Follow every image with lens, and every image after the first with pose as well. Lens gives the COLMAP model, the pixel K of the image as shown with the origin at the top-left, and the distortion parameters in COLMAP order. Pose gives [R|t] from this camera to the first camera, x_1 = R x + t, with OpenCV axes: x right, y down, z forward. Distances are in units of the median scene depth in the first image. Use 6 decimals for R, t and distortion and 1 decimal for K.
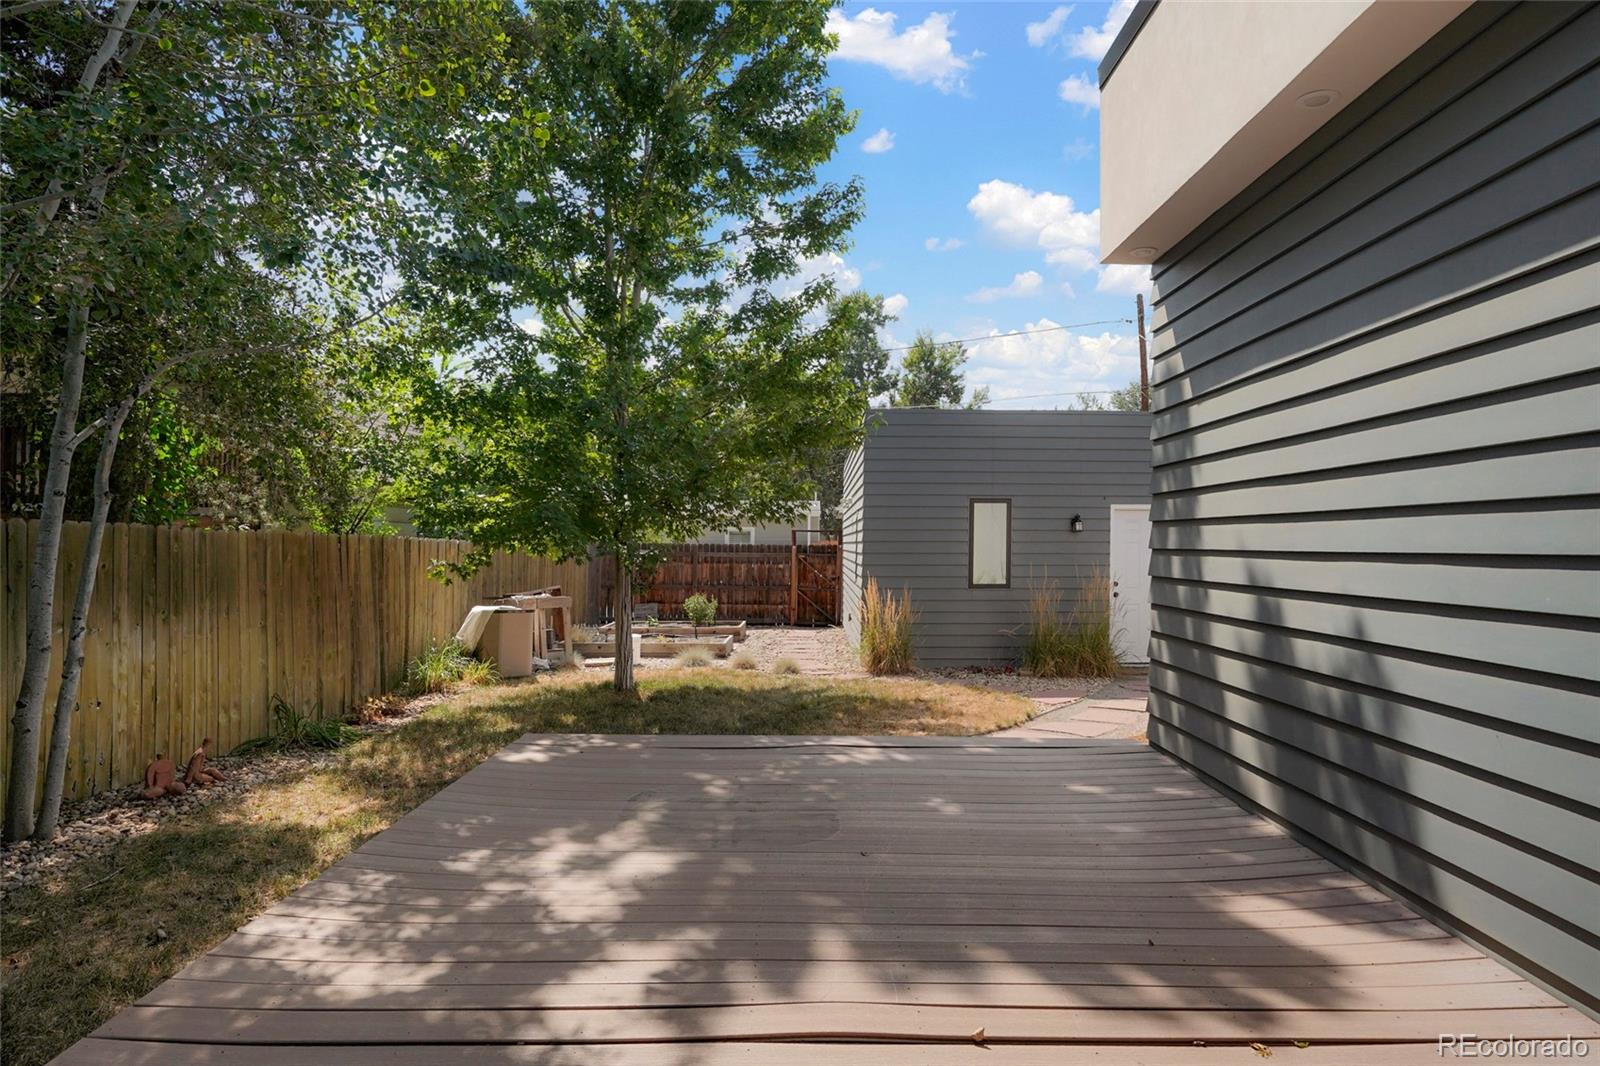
lens RADIAL K [[1016.6, 0, 802.9], [0, 1016.6, 540.3], [0, 0, 1]] dist [-0.017698, -0.000711]
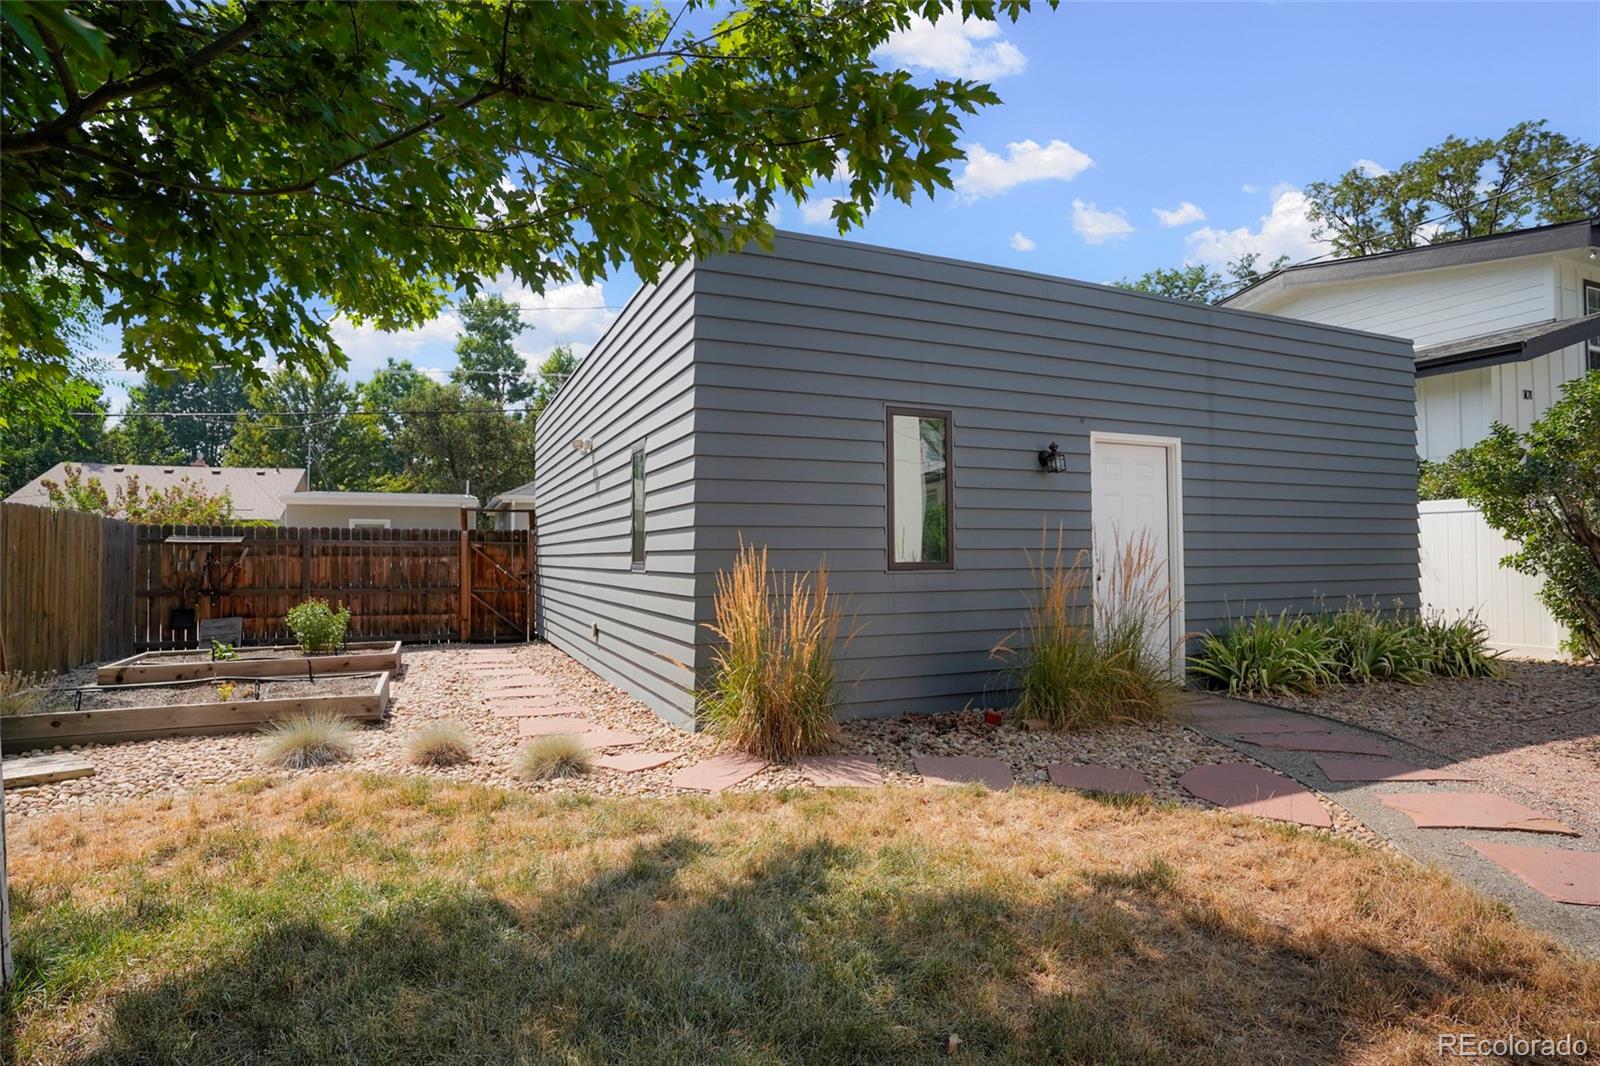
lens RADIAL K [[830.0, 0, 799.2], [0, 830.0, 556.5], [0, 0, 1]] dist [-0.024936, 0.000351]
pose [[0.906795, -0.004795, 0.421544, -0.040575], [0.004342, 0.999989, 0.002034, 0.023401], [-0.421549, -0.000013, 0.906805, 0.374454]]
